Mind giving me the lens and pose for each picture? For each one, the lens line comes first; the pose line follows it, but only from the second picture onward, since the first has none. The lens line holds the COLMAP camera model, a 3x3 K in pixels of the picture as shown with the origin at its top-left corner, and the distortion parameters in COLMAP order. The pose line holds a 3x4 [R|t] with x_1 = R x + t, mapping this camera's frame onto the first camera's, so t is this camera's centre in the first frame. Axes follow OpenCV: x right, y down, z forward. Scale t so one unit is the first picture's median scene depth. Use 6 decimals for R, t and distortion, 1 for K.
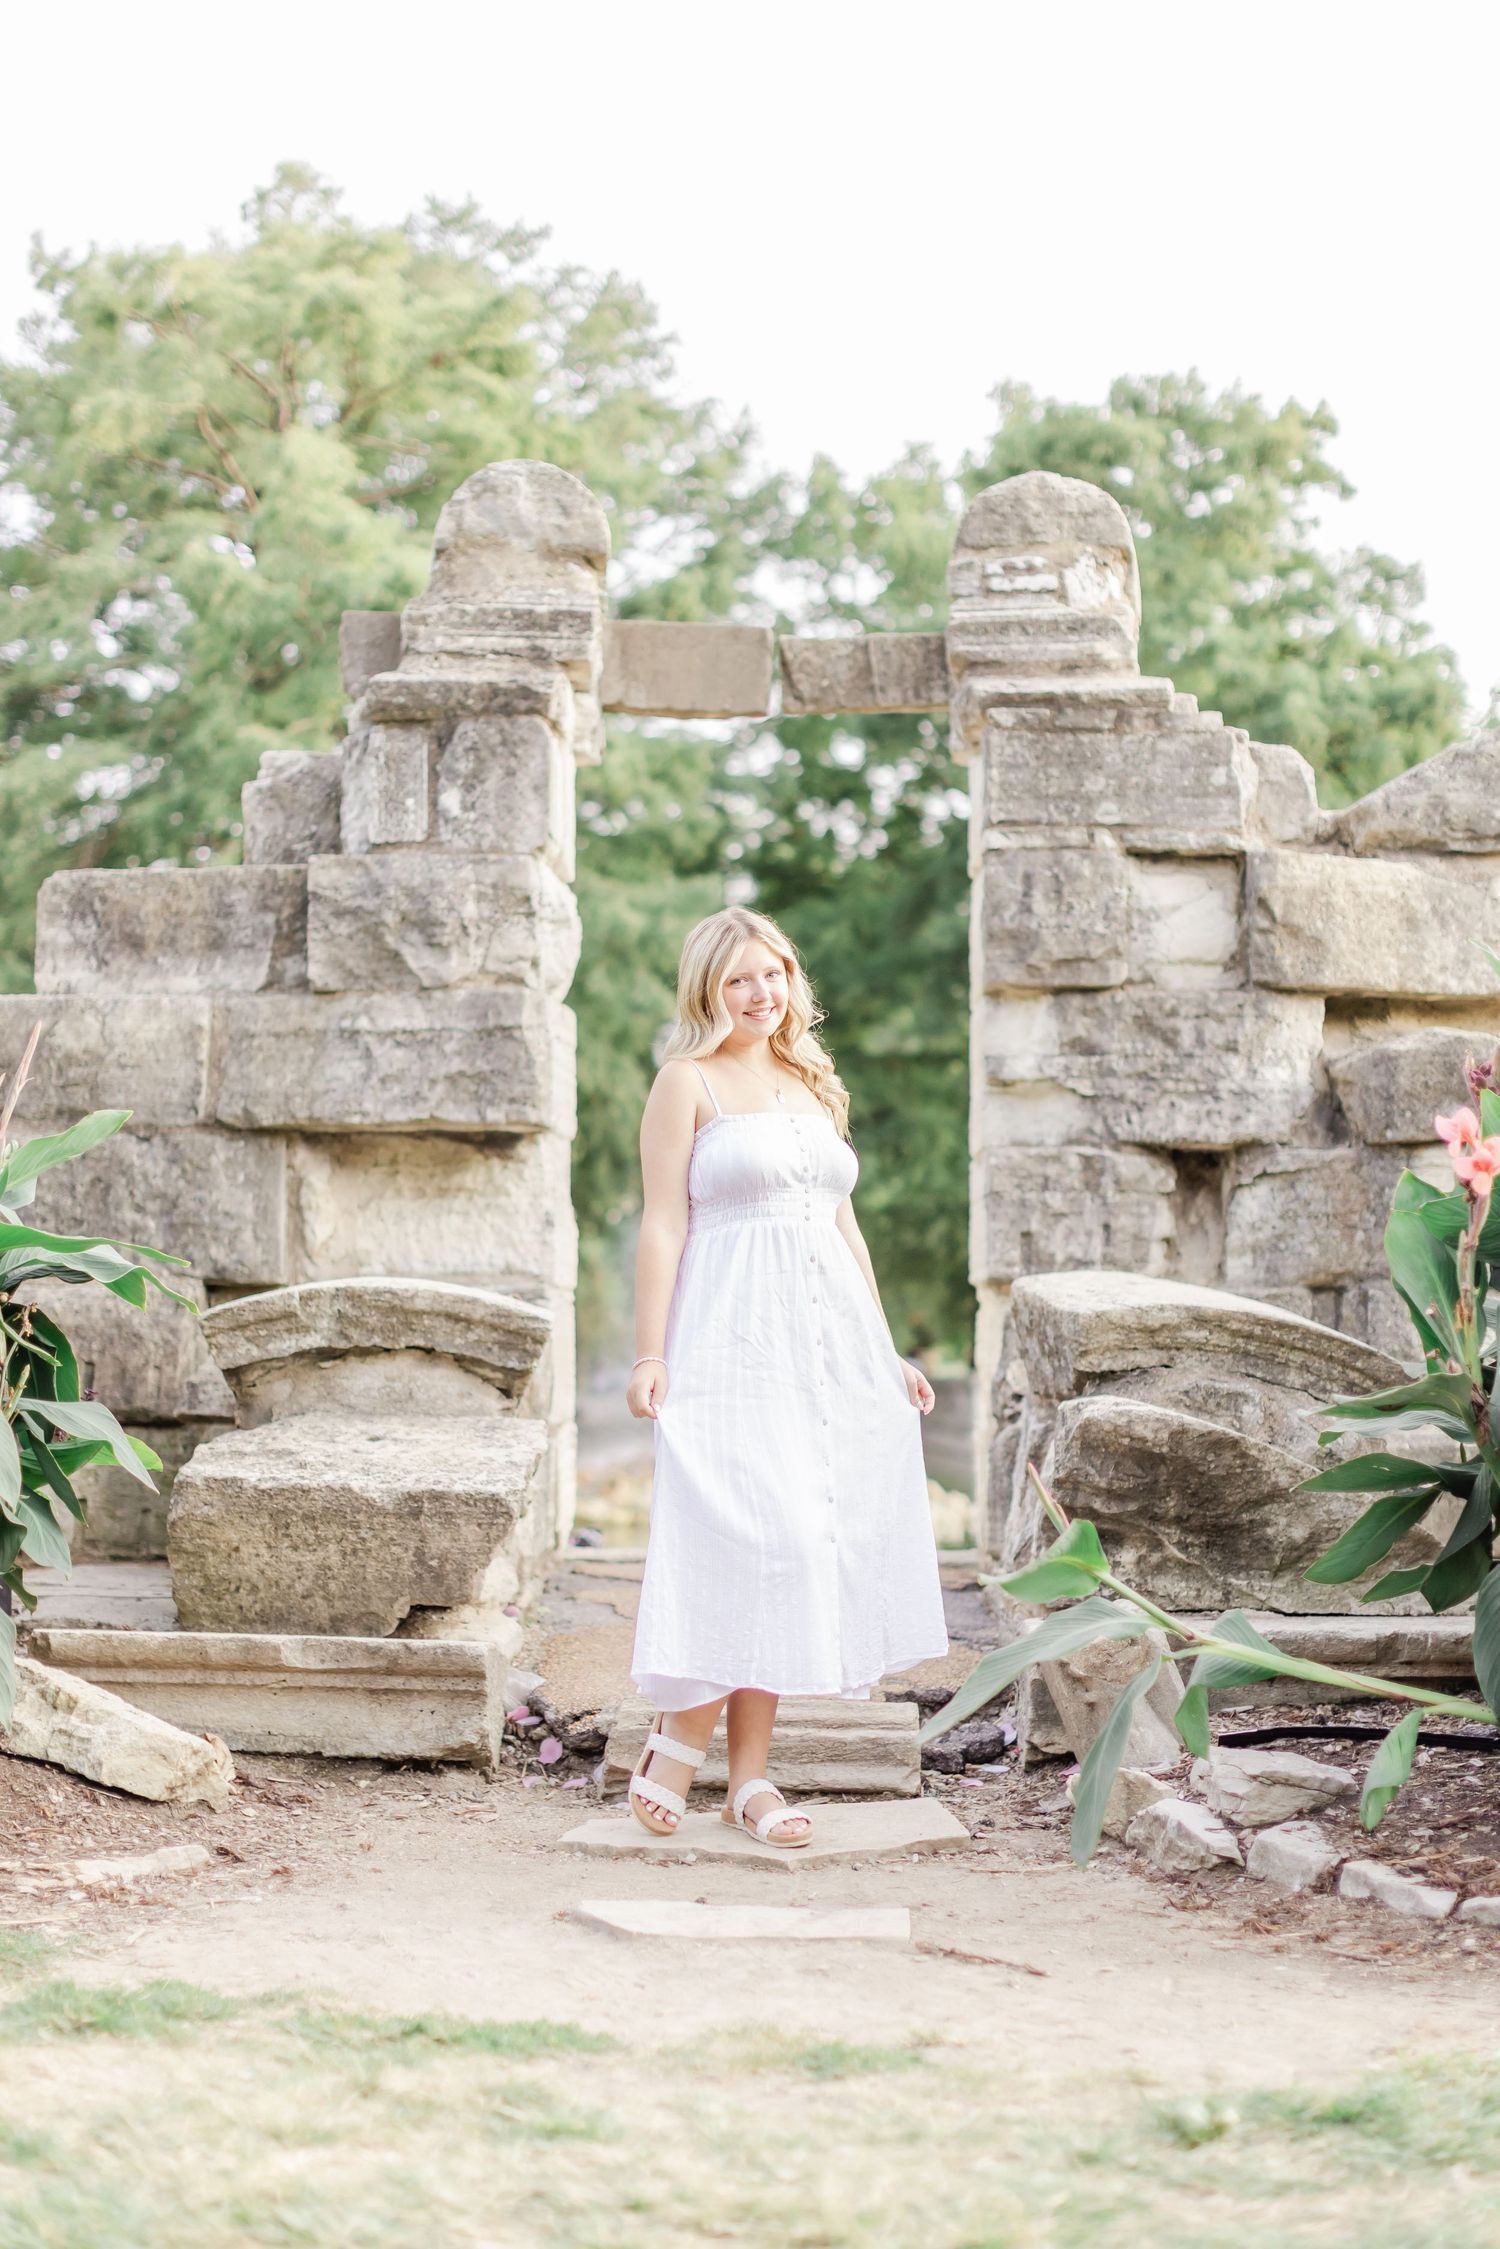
lens RADIAL K [[3320.4, 0, 710.2], [0, 3320.4, 1125.2], [0, 0, 1]] dist [0.025589, 0.118529]
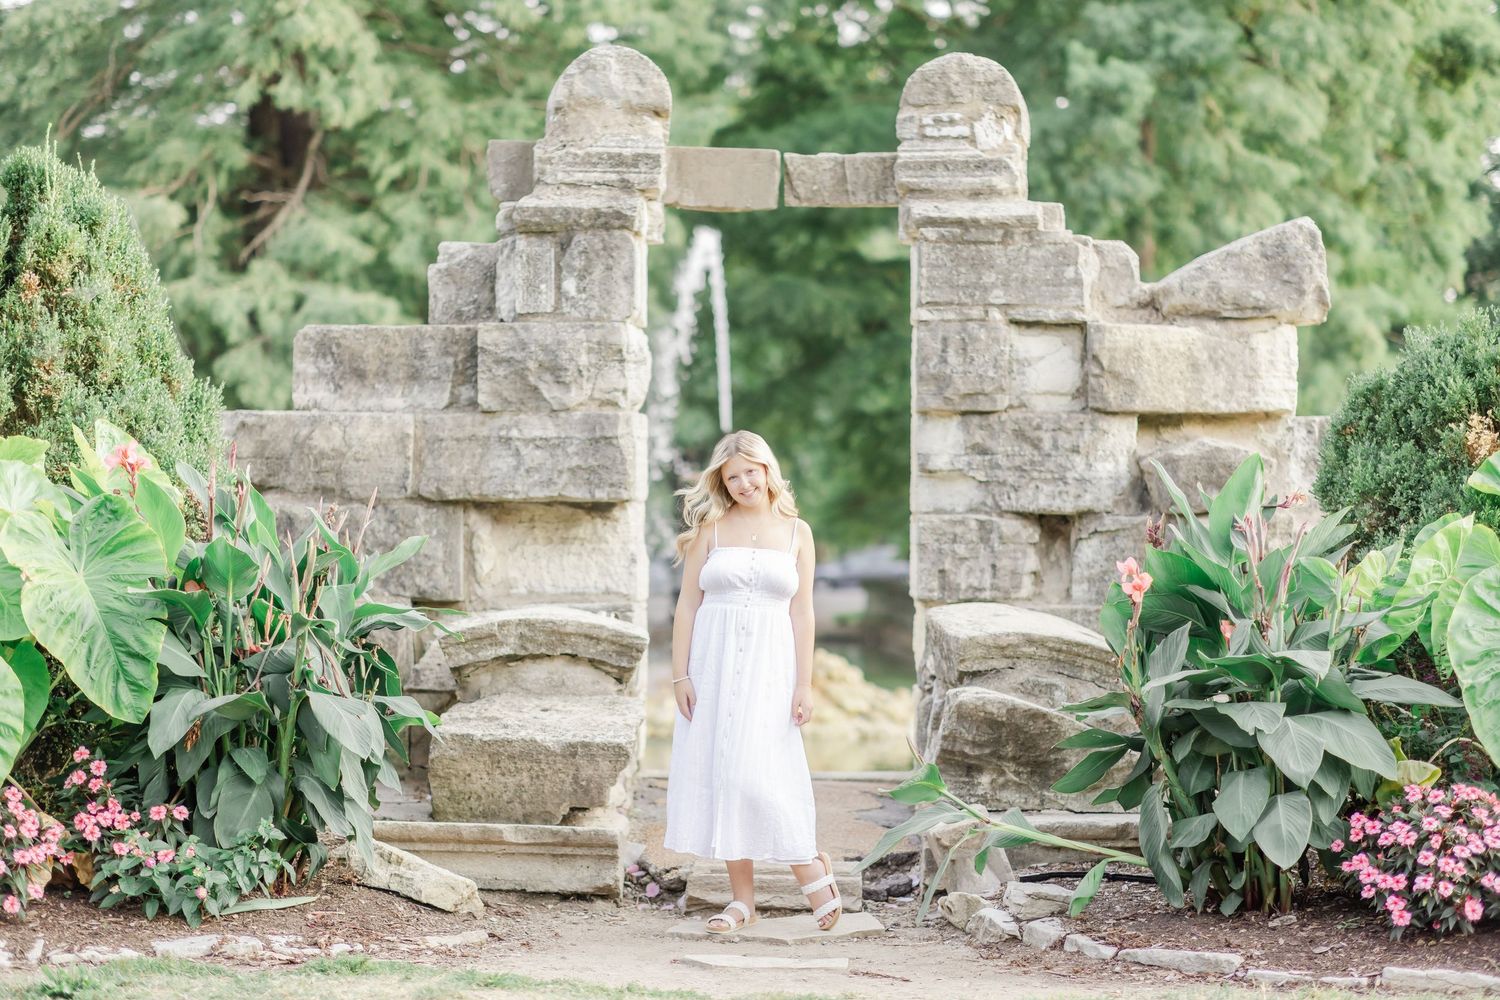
lens RADIAL K [[3780.8, 0, 750.0], [0, 3780.8, 500.0], [0, 0, 1]] dist [0.025886, -0.480924]
pose [[0.999914, 0.001224, 0.013020, -0.017845], [-0.002032, 0.998059, 0.062235, -0.109625], [-0.012919, -0.062256, 0.997977, -0.759586]]
